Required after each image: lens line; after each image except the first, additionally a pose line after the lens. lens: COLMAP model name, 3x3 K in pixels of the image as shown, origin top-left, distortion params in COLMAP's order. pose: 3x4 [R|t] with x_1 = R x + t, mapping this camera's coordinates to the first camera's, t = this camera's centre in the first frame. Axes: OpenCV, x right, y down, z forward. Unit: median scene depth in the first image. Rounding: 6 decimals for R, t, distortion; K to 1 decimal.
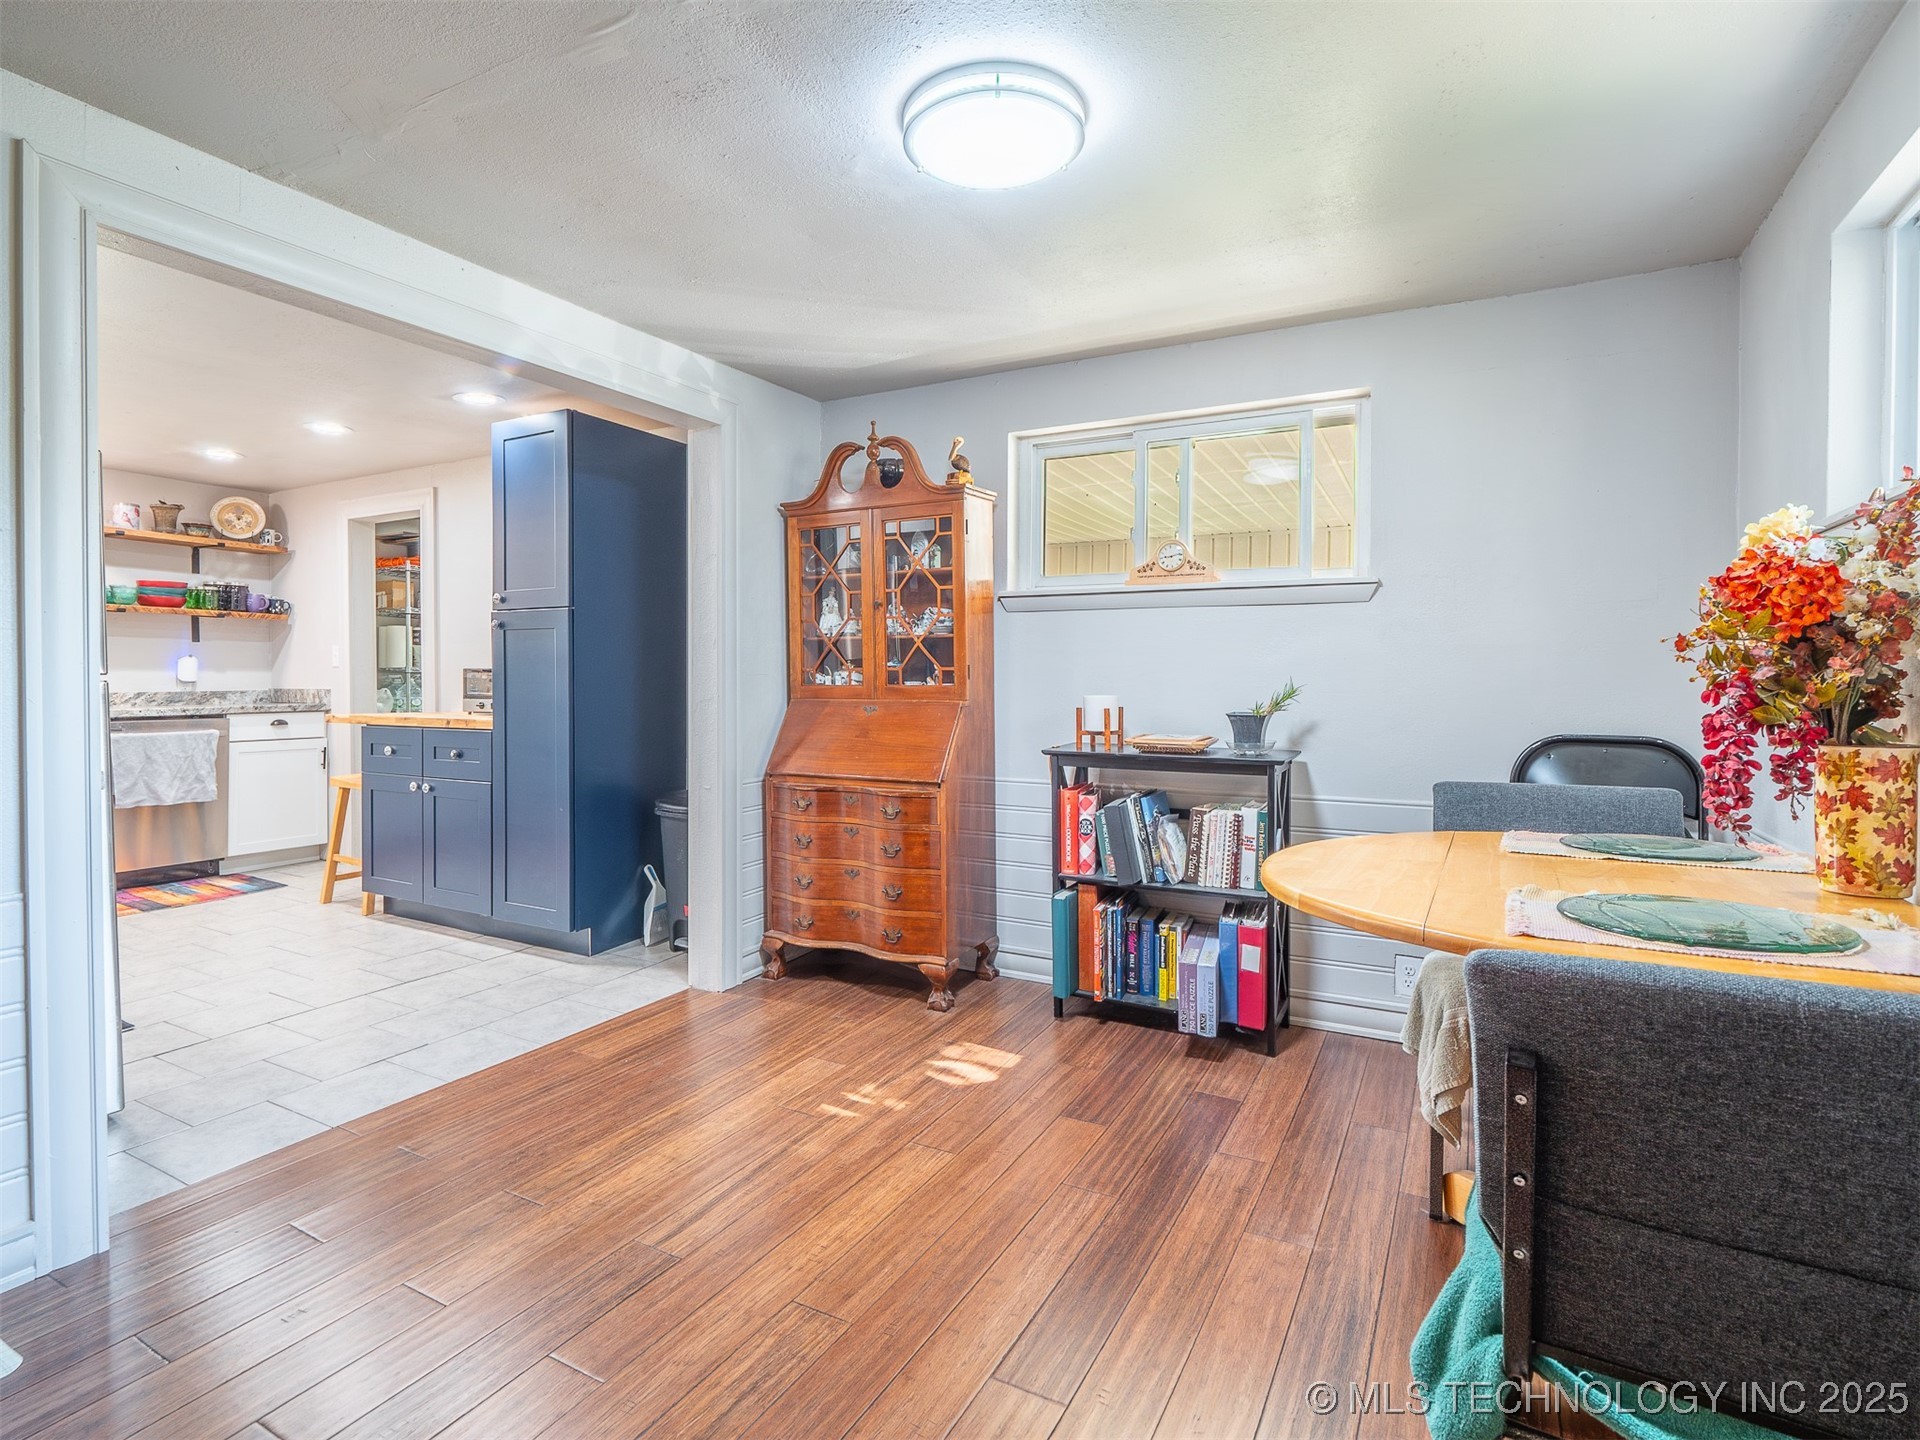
lens RADIAL K [[957.6, 0, 950.0], [0, 957.6, 691.4], [0, 0, 1]] dist [-0.000526, -0.005124]
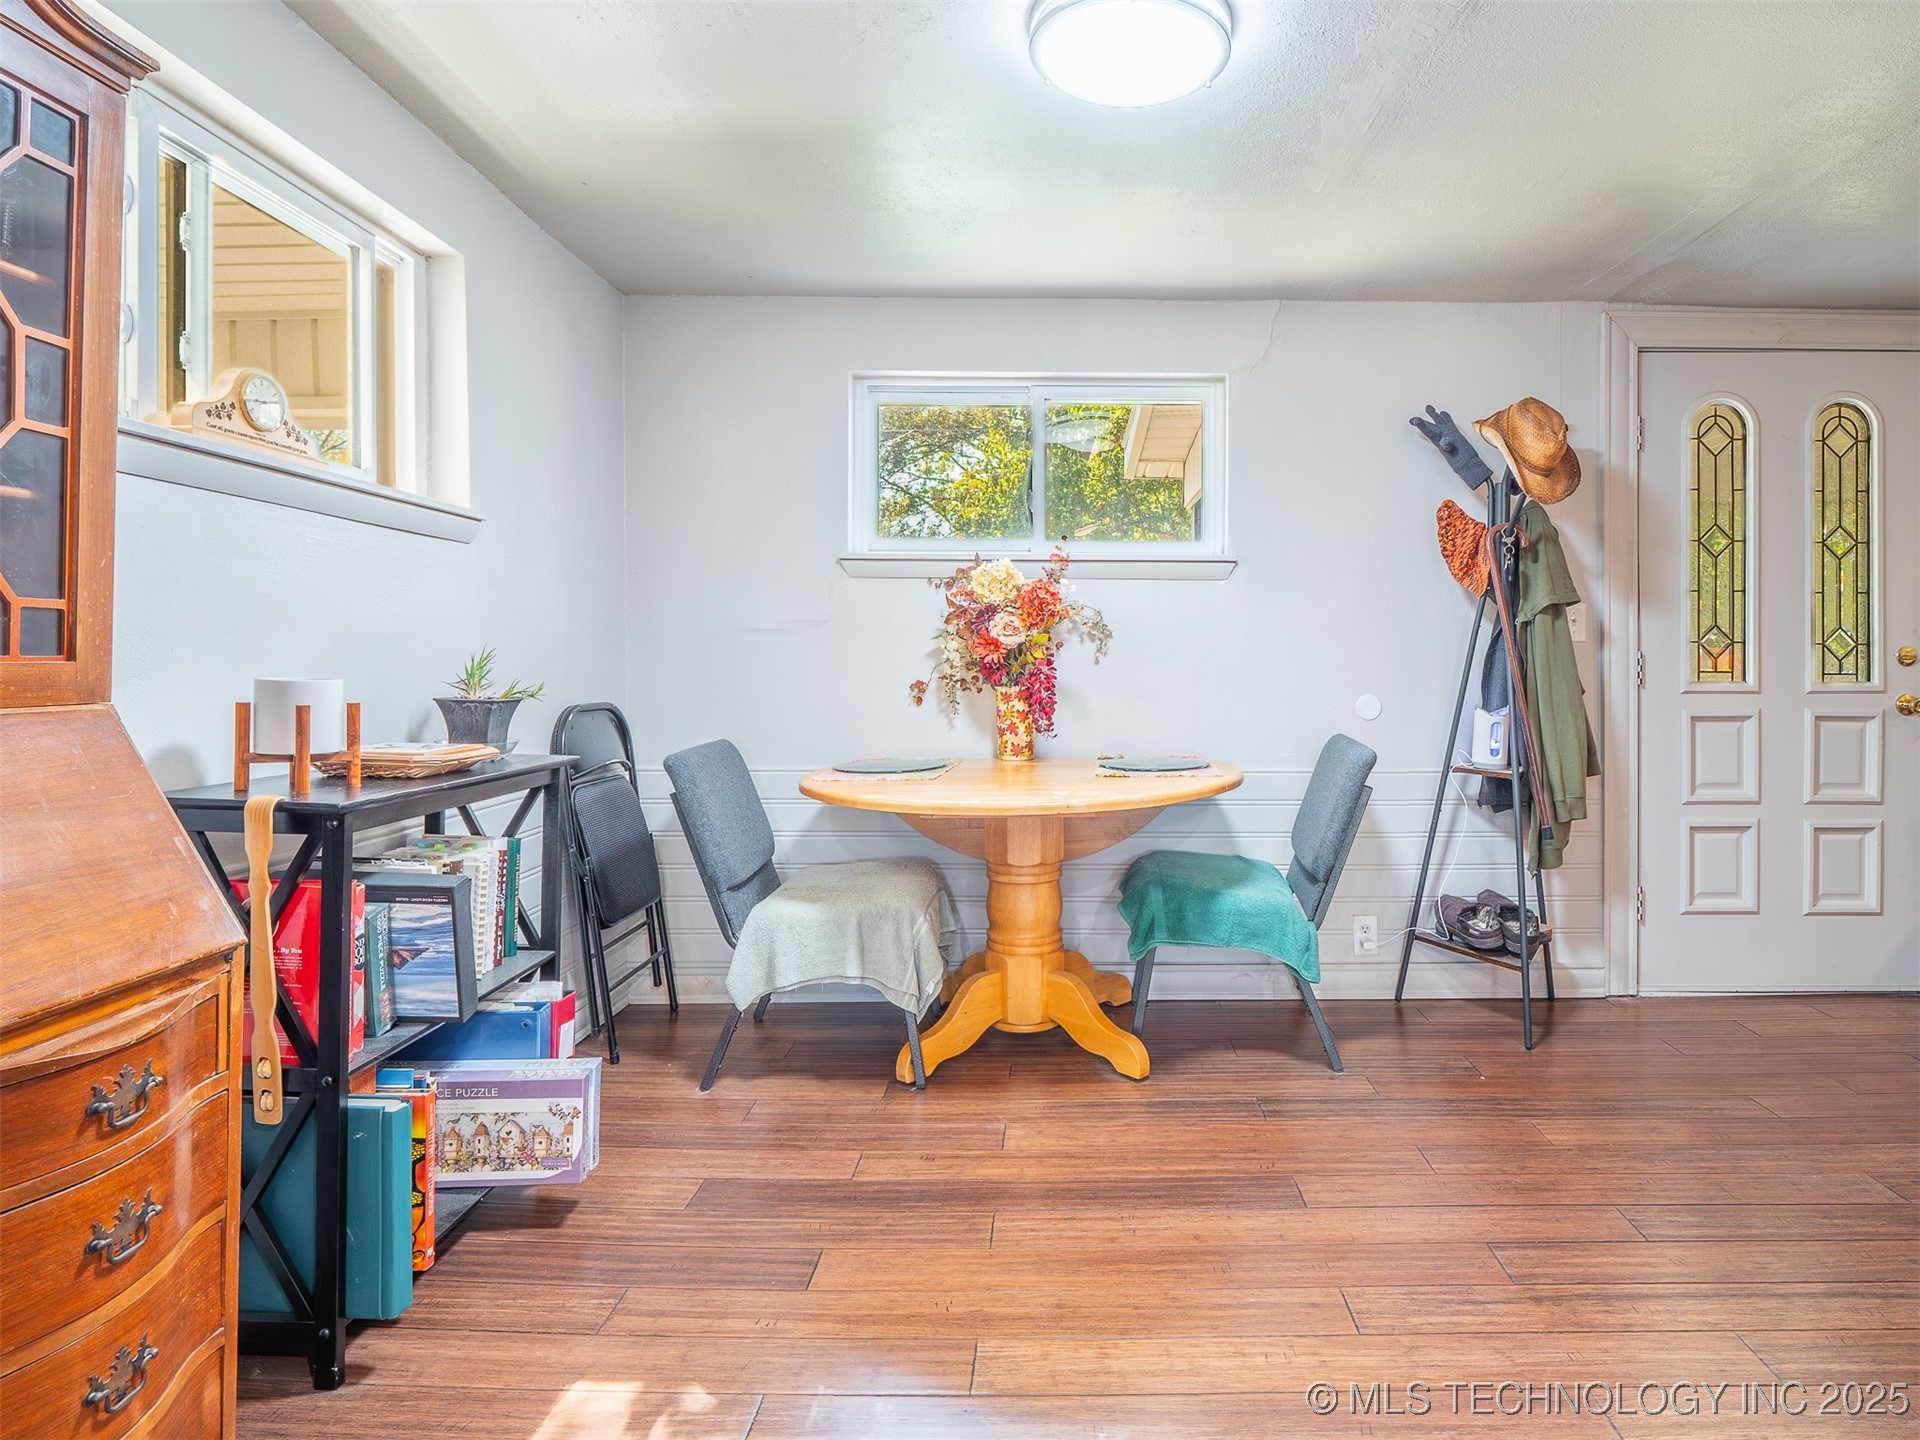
lens RADIAL K [[1069.8, 0, 1080.6], [0, 1069.8, 656.9], [0, 0, 1]] dist [-0.002451, -0.006520]
pose [[-0.490994, -0.007518, 0.871131, -0.501926], [-0.000744, 0.999966, 0.008211, -0.010542], [-0.871163, 0.003383, -0.490983, 0.947623]]
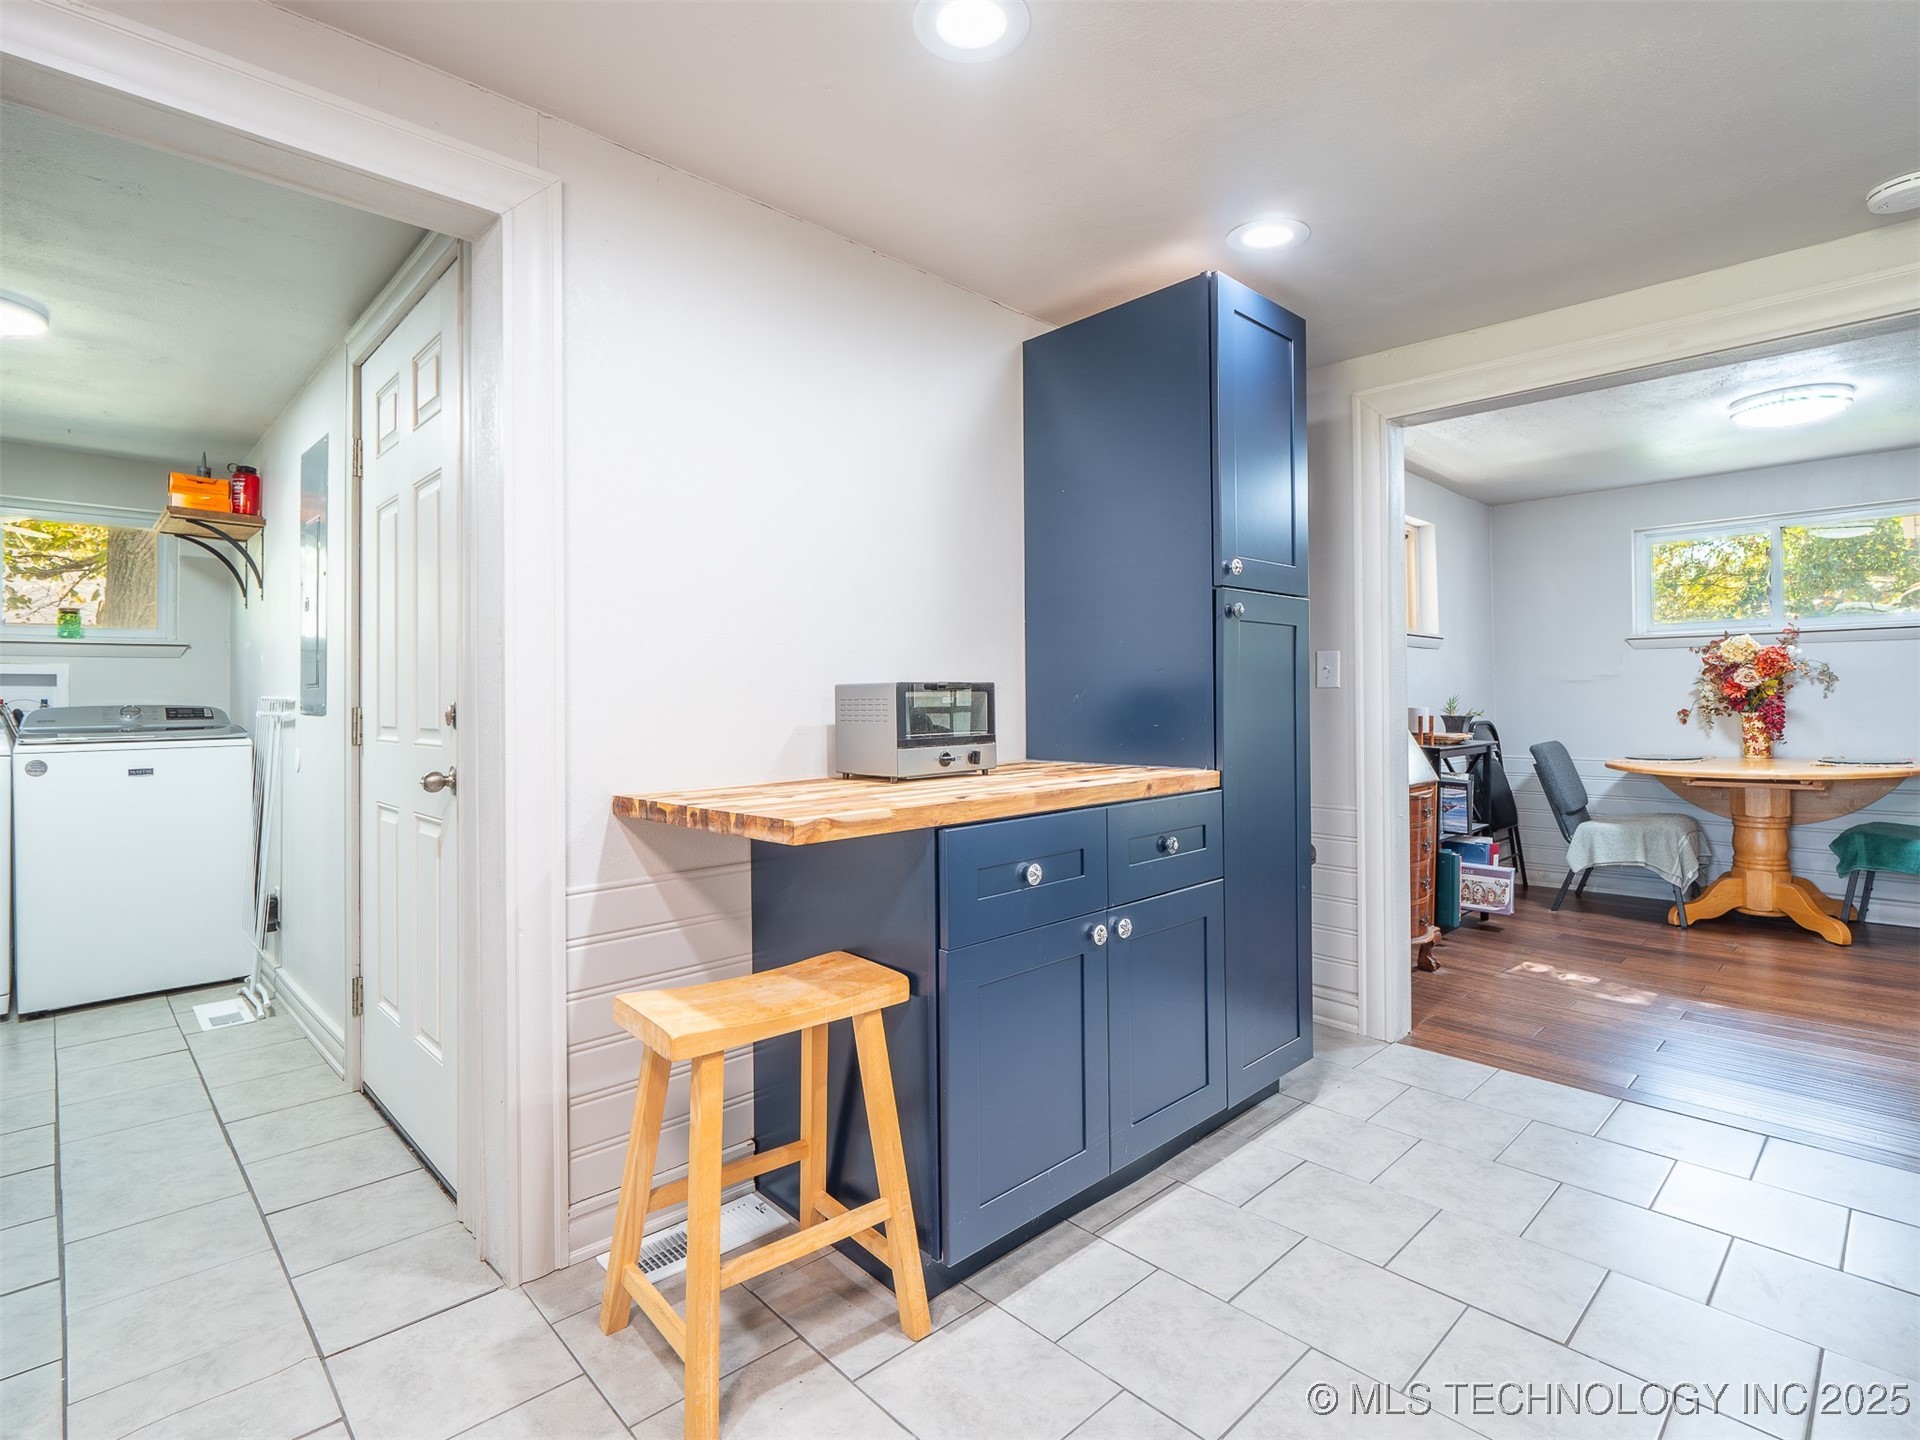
lens RADIAL K [[957.6, 0, 975.5], [0, 957.6, 701.8], [0, 0, 1]] dist [-0.000526, -0.005124]
pose [[0.288685, -0.013474, 0.957329, -1.374376], [0.019530, 0.999776, 0.008182, -0.026636], [-0.957225, 0.016335, 0.288883, 1.238819]]
